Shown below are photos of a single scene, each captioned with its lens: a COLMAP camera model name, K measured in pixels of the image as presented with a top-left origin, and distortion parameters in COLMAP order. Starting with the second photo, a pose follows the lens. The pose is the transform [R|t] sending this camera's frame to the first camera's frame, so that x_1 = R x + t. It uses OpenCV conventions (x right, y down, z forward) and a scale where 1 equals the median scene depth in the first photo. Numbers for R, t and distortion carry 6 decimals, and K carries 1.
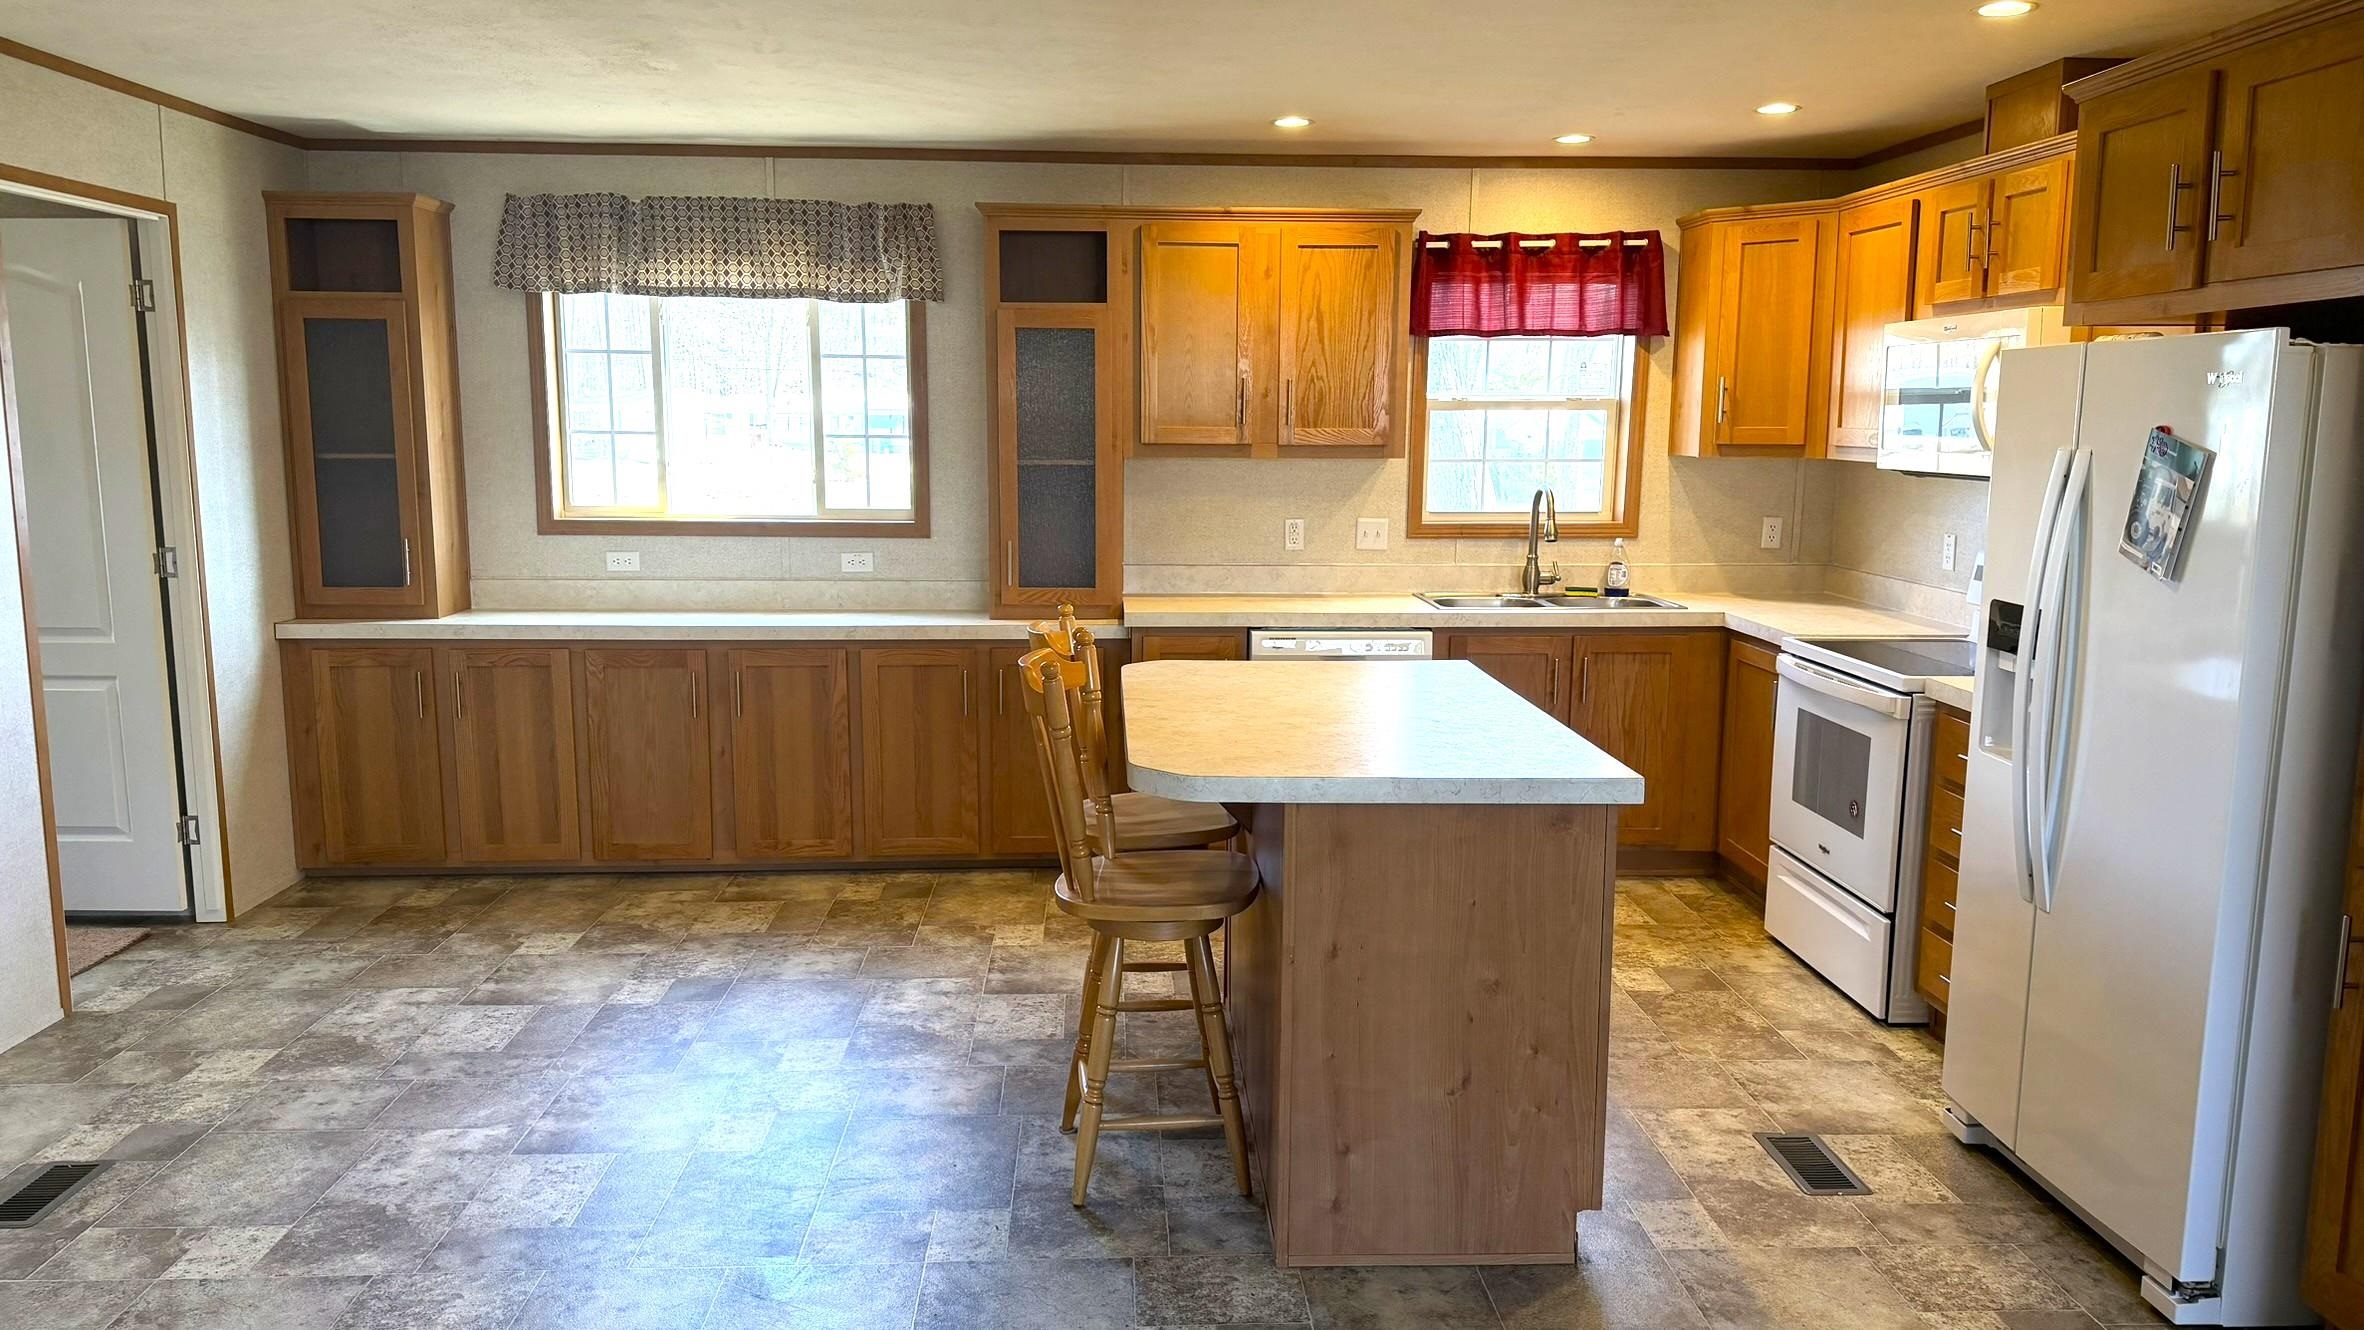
lens RADIAL K [[1661.8, 0, 1182.0], [0, 1661.8, 665.0], [0, 0, 1]] dist [0.072327, -0.106244]
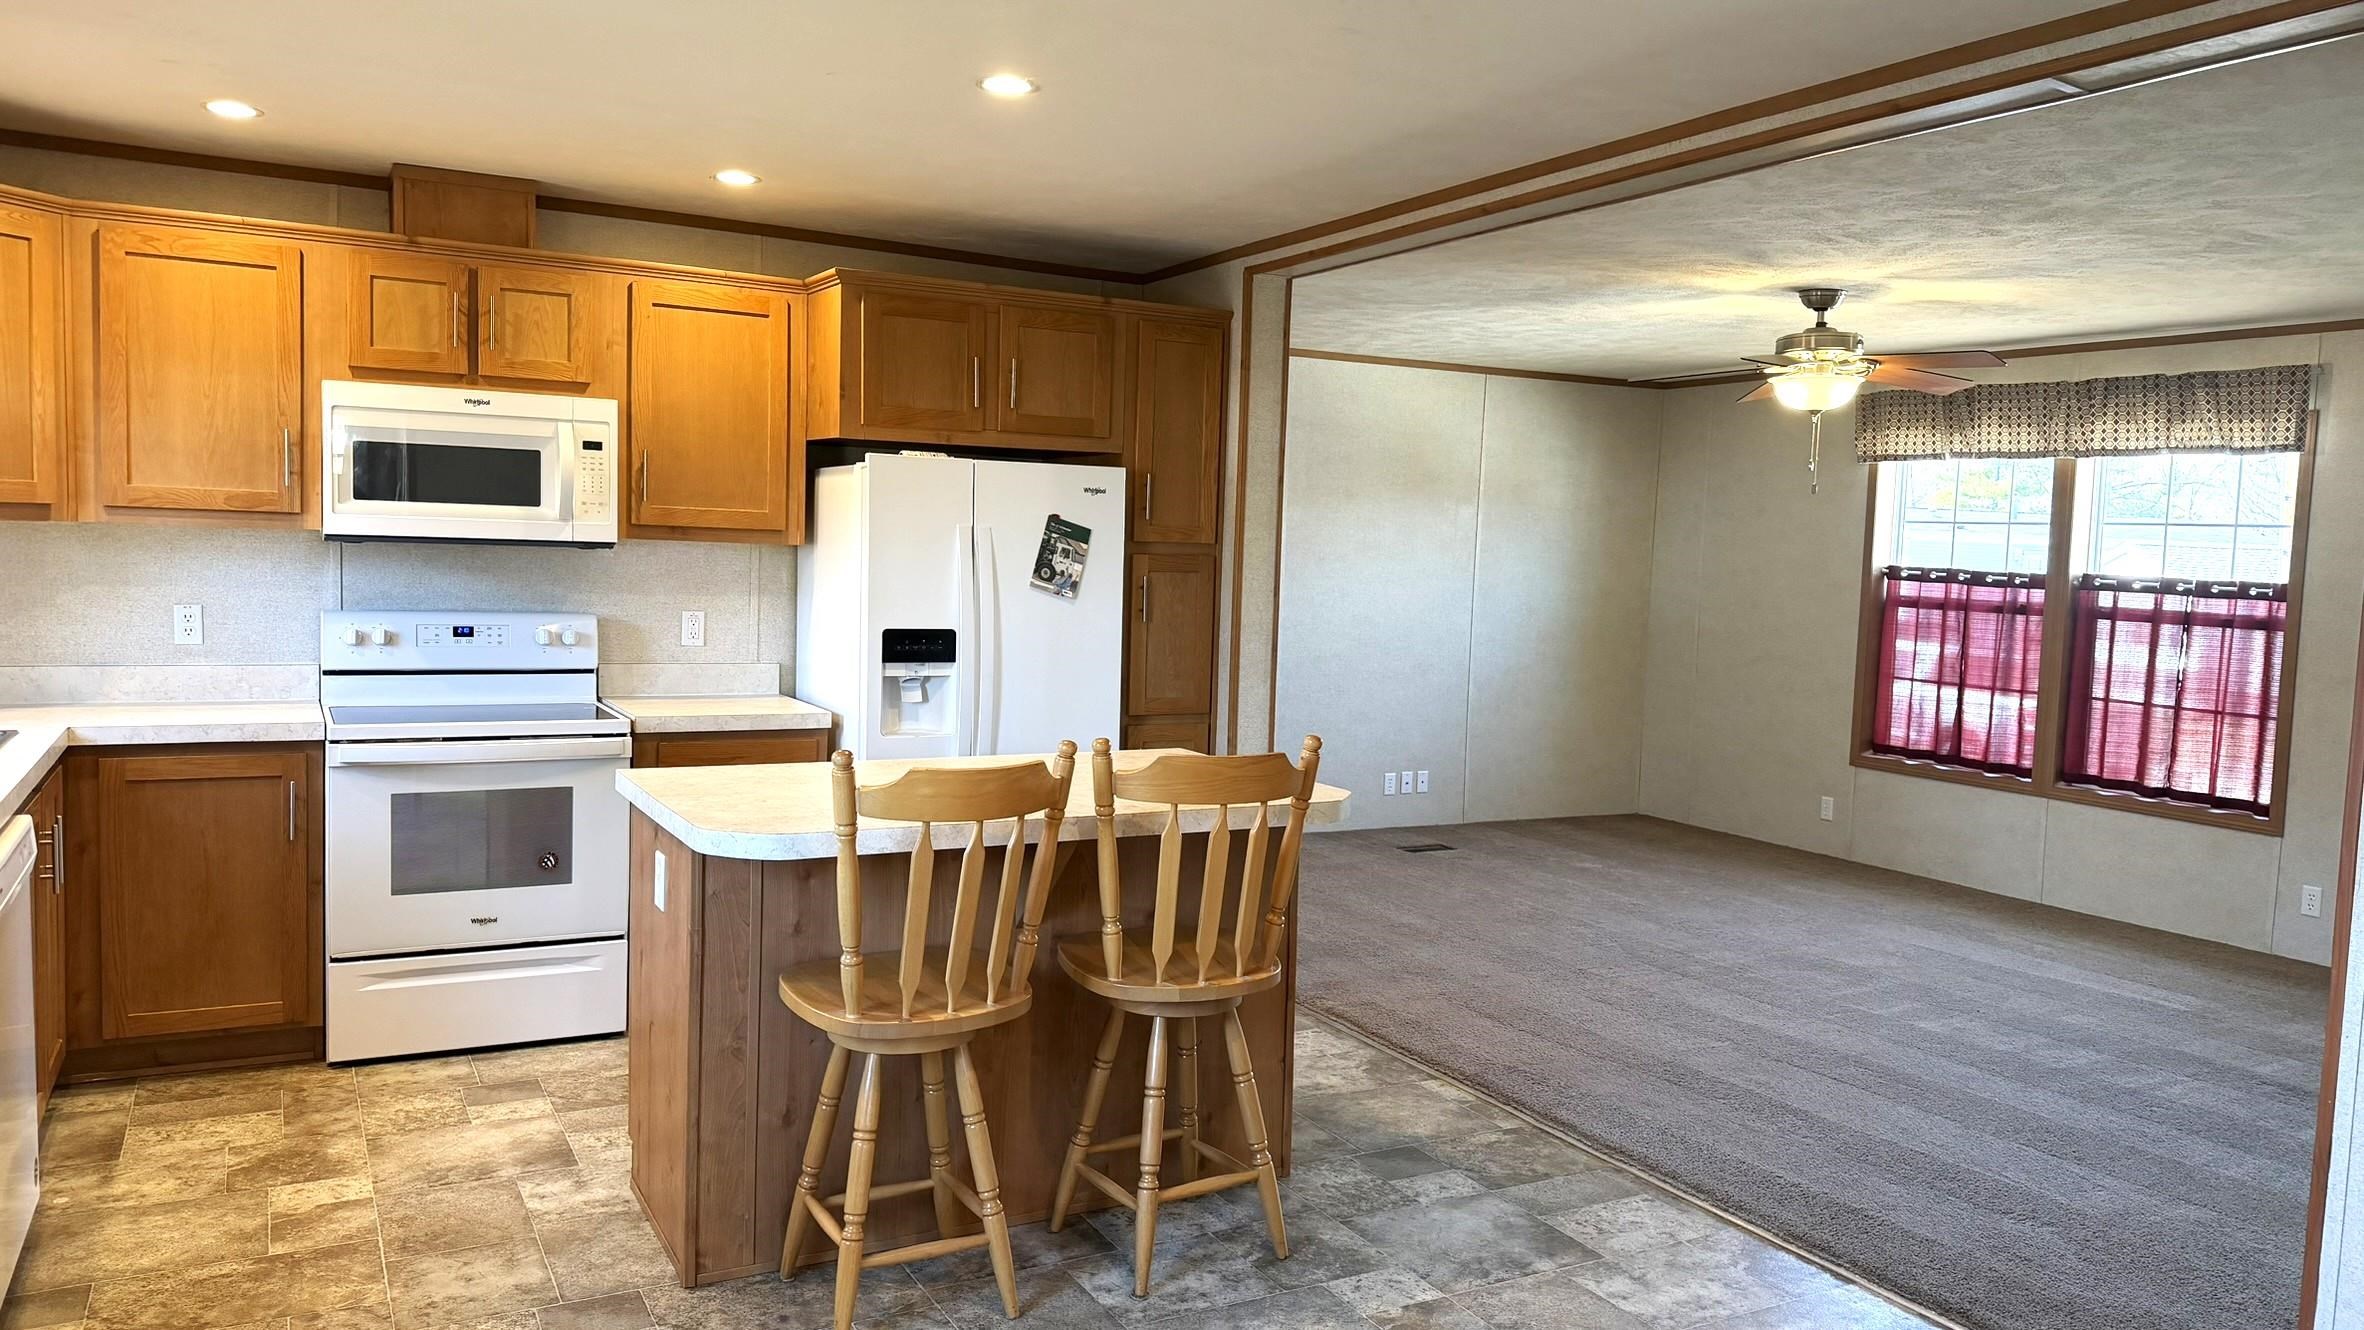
lens RADIAL K [[1661.8, 0, 1182.0], [0, 1661.8, 665.0], [0, 0, 1]] dist [0.072327, -0.106244]
pose [[-0.436219, -0.090078, 0.895320, -0.565415], [0.097763, 0.984343, 0.146666, -0.120916], [-0.894514, 0.151508, -0.420583, 0.869400]]
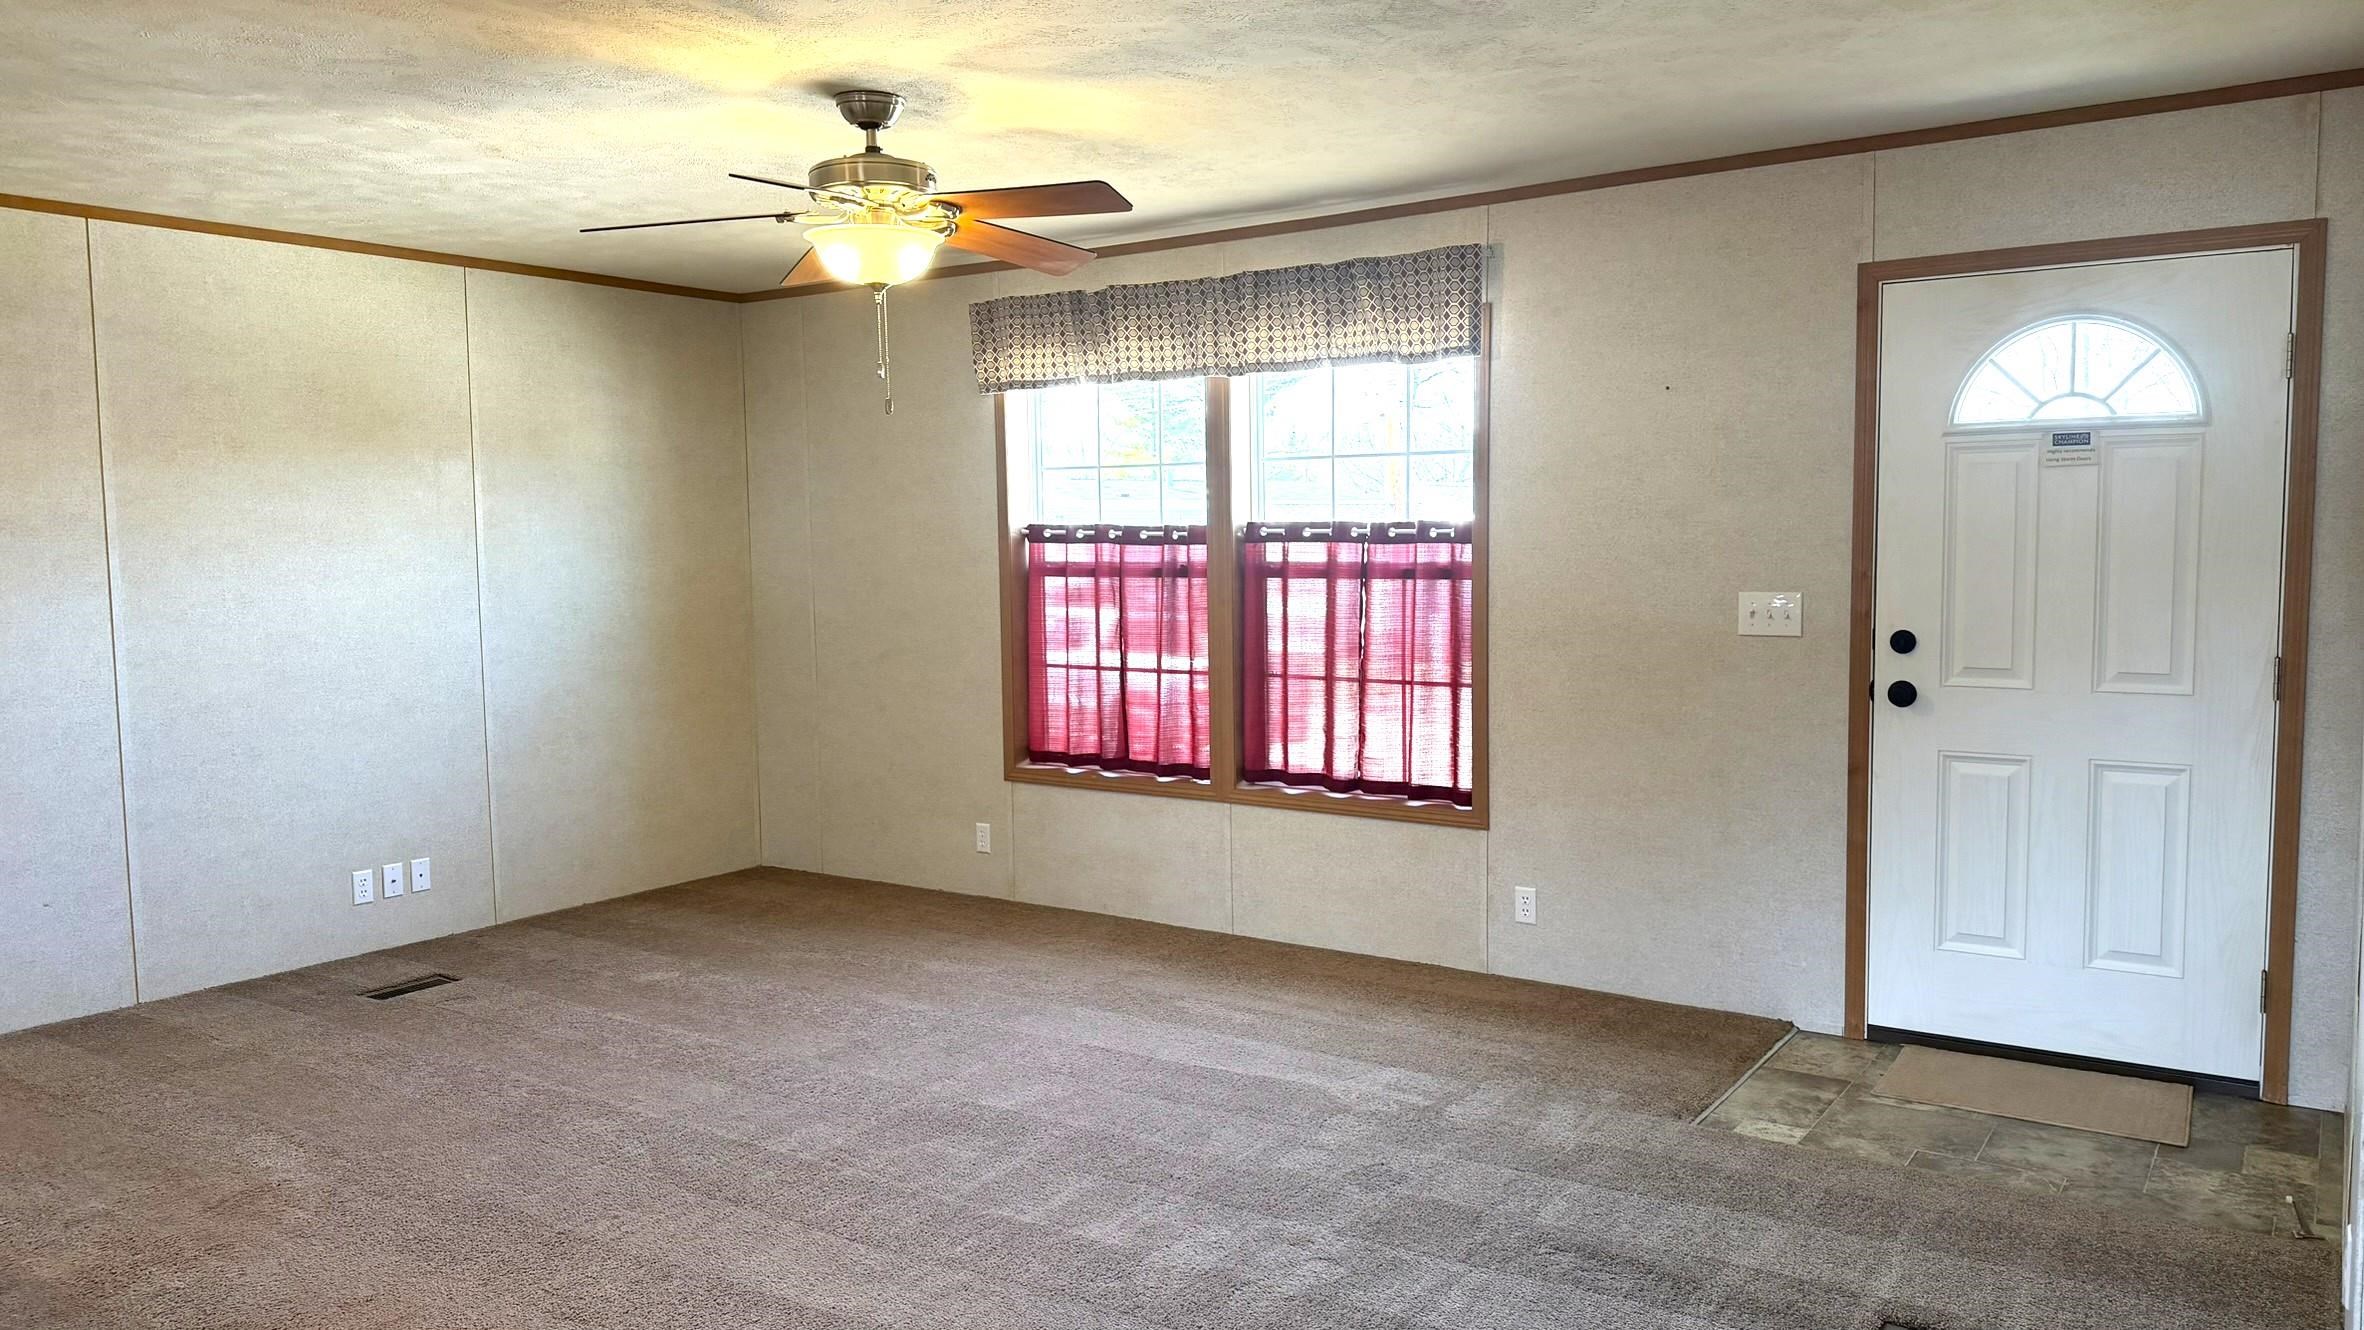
lens RADIAL K [[1661.8, 0, 1182.0], [0, 1661.8, 665.0], [0, 0, 1]] dist [0.072327, -0.106244]
pose [[-0.792644, -0.043430, 0.608136, -0.293239], [0.100535, 0.974495, 0.200631, -0.055207], [-0.601339, 0.220168, -0.768061, 0.518659]]
